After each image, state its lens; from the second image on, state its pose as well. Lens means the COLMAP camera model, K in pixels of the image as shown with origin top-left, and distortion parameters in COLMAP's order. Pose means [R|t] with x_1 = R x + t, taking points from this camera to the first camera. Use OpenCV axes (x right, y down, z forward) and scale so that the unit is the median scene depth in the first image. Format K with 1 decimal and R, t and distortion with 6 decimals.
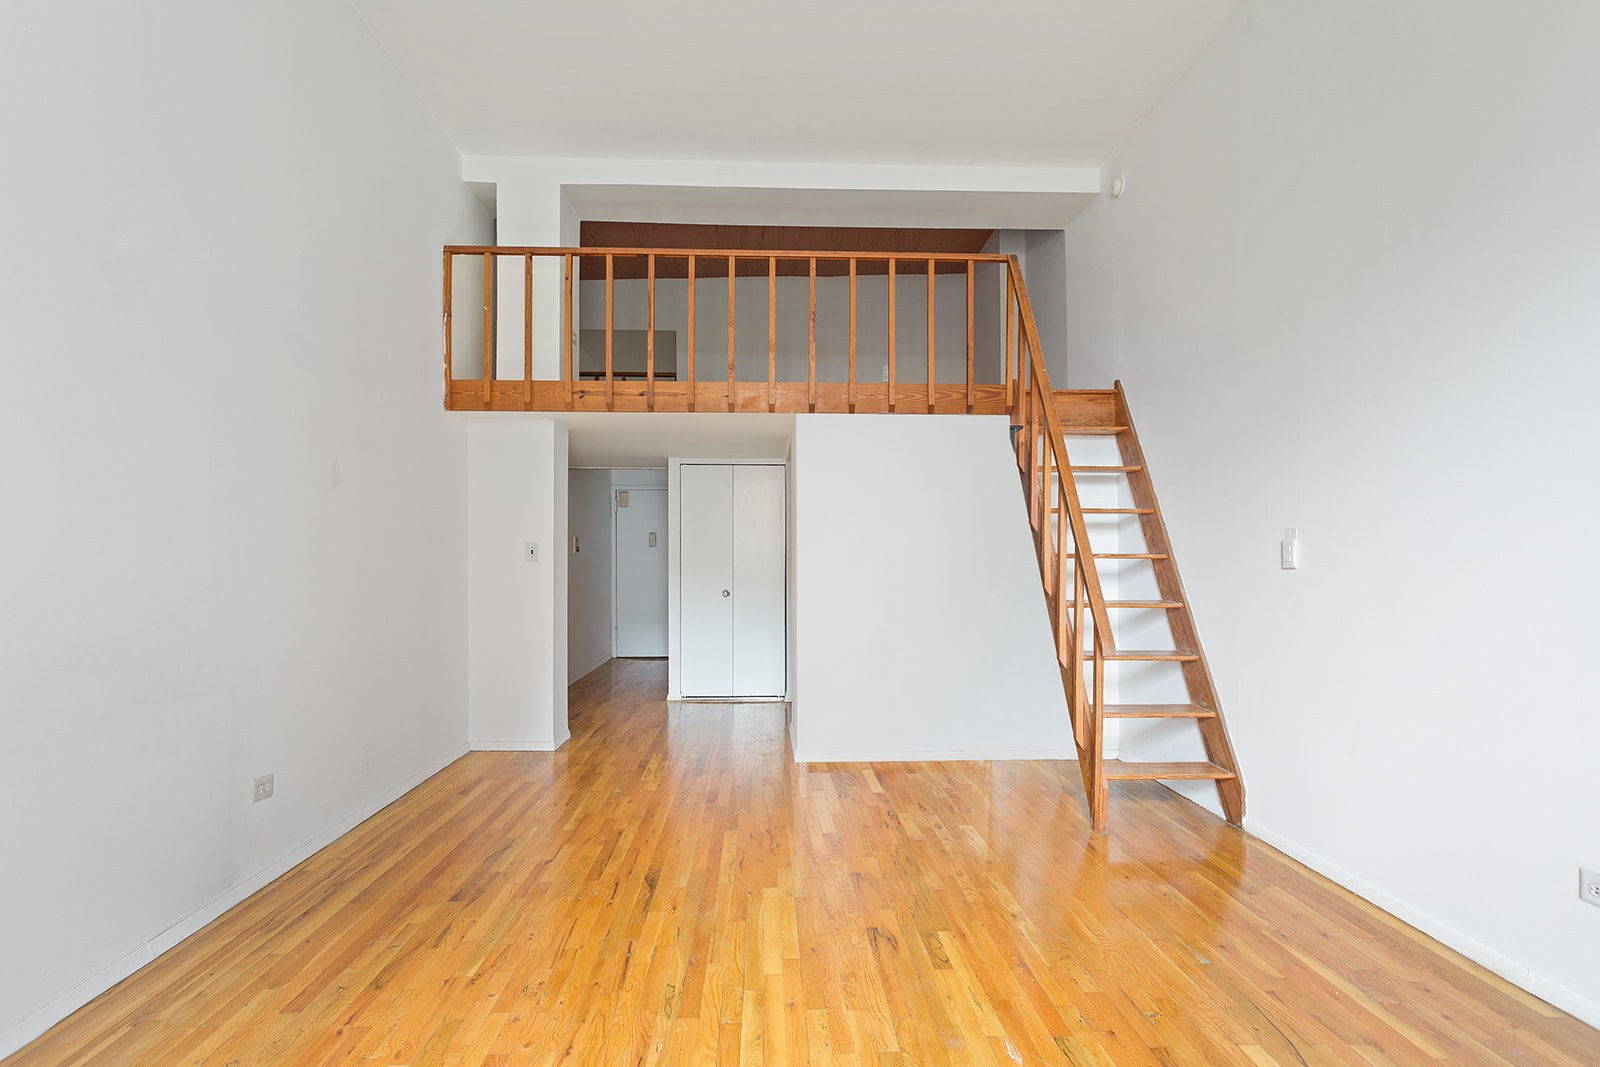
lens RADIAL K [[782.4, 0, 800.0], [0, 782.4, 533.5], [0, 0, 1]] dist [0.000729, 0.000264]
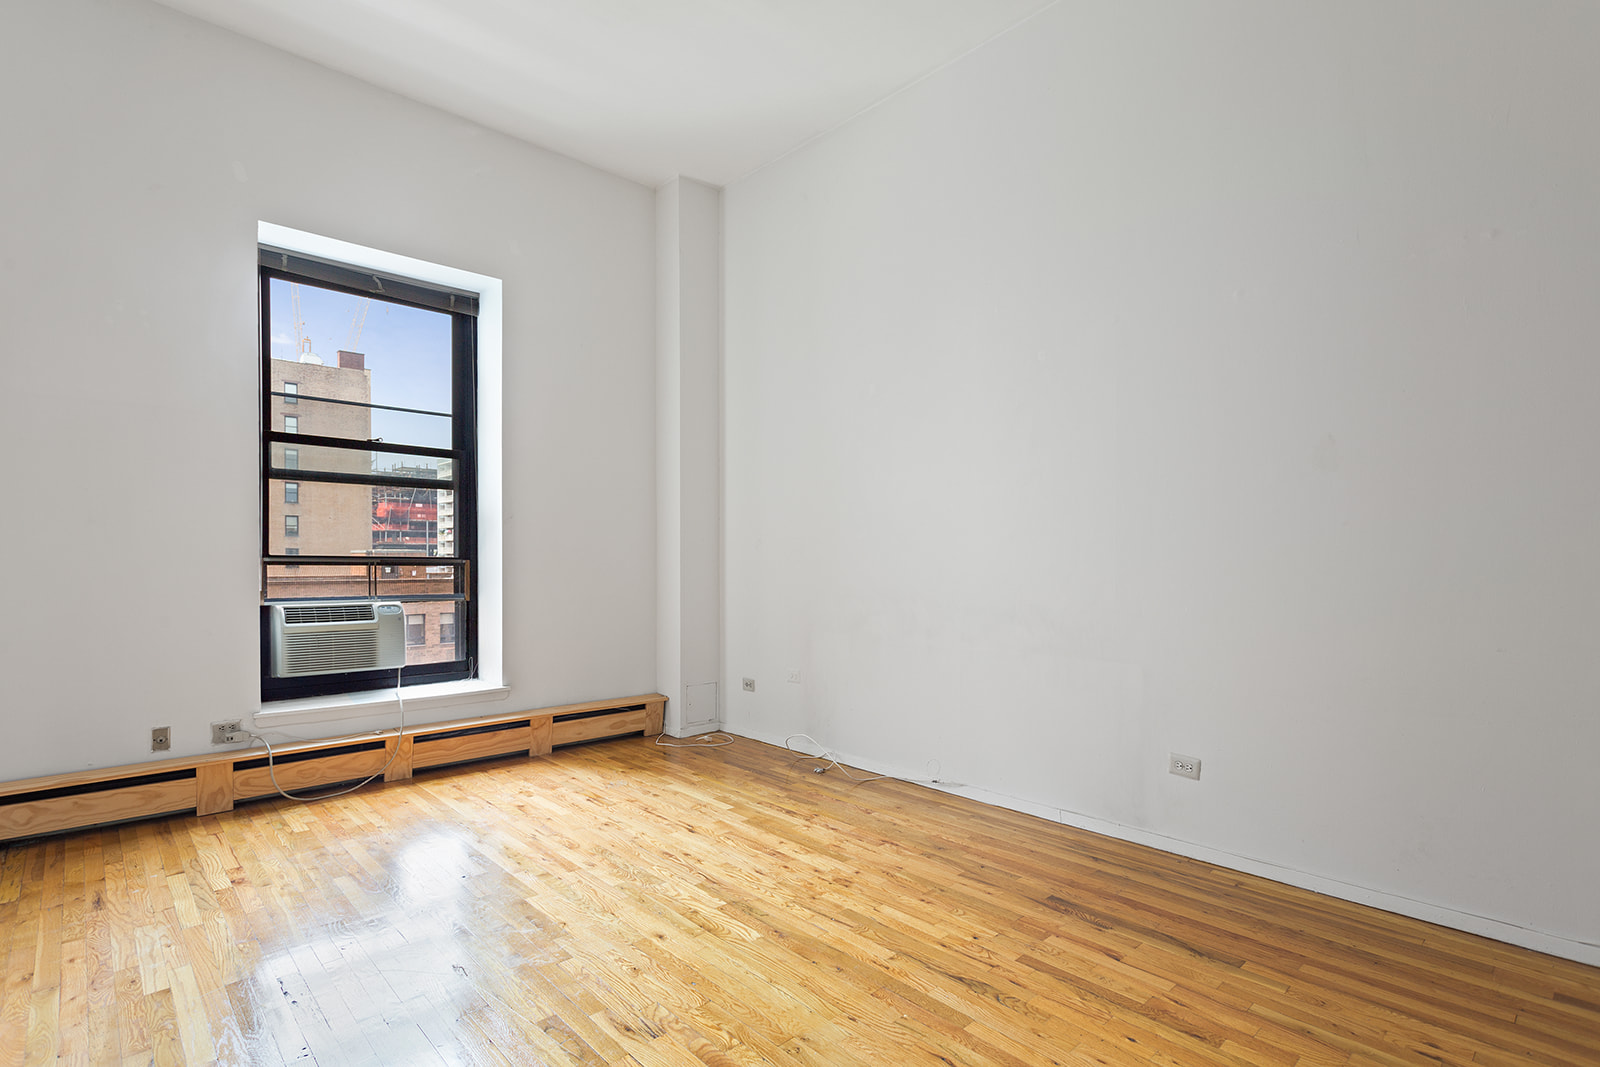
lens RADIAL K [[777.0, 0, 799.1], [0, 777.0, 570.2], [0, 0, 1]] dist [0.005105, 0.000467]
pose [[-0.762041, 0.009050, -0.647465, 0.465192], [0.018901, 0.999787, -0.008271, 0.056048], [0.647253, -0.018541, -0.762050, 1.636359]]
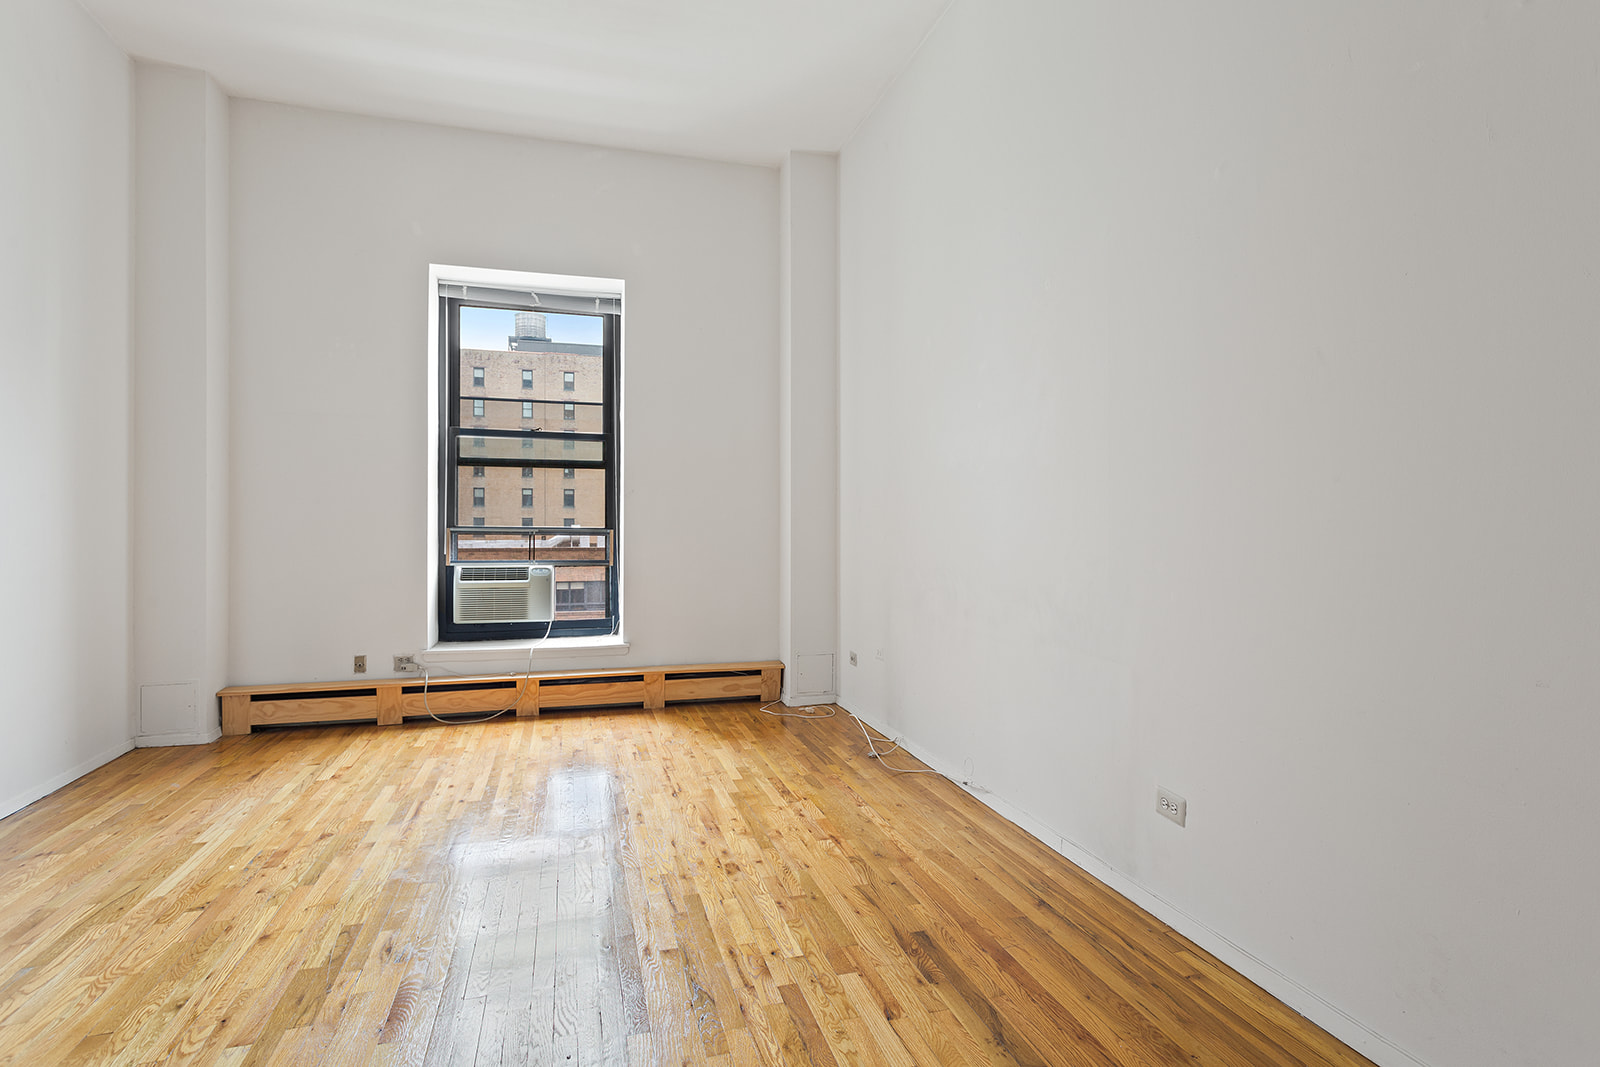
lens RADIAL K [[782.4, 0, 800.0], [0, 782.4, 533.5], [0, 0, 1]] dist [0.000729, 0.000264]
pose [[-0.971095, 0.000910, -0.238690, -0.123531], [0.006061, 0.999764, -0.020849, 0.058674], [0.238615, -0.021693, -0.970872, 1.888775]]
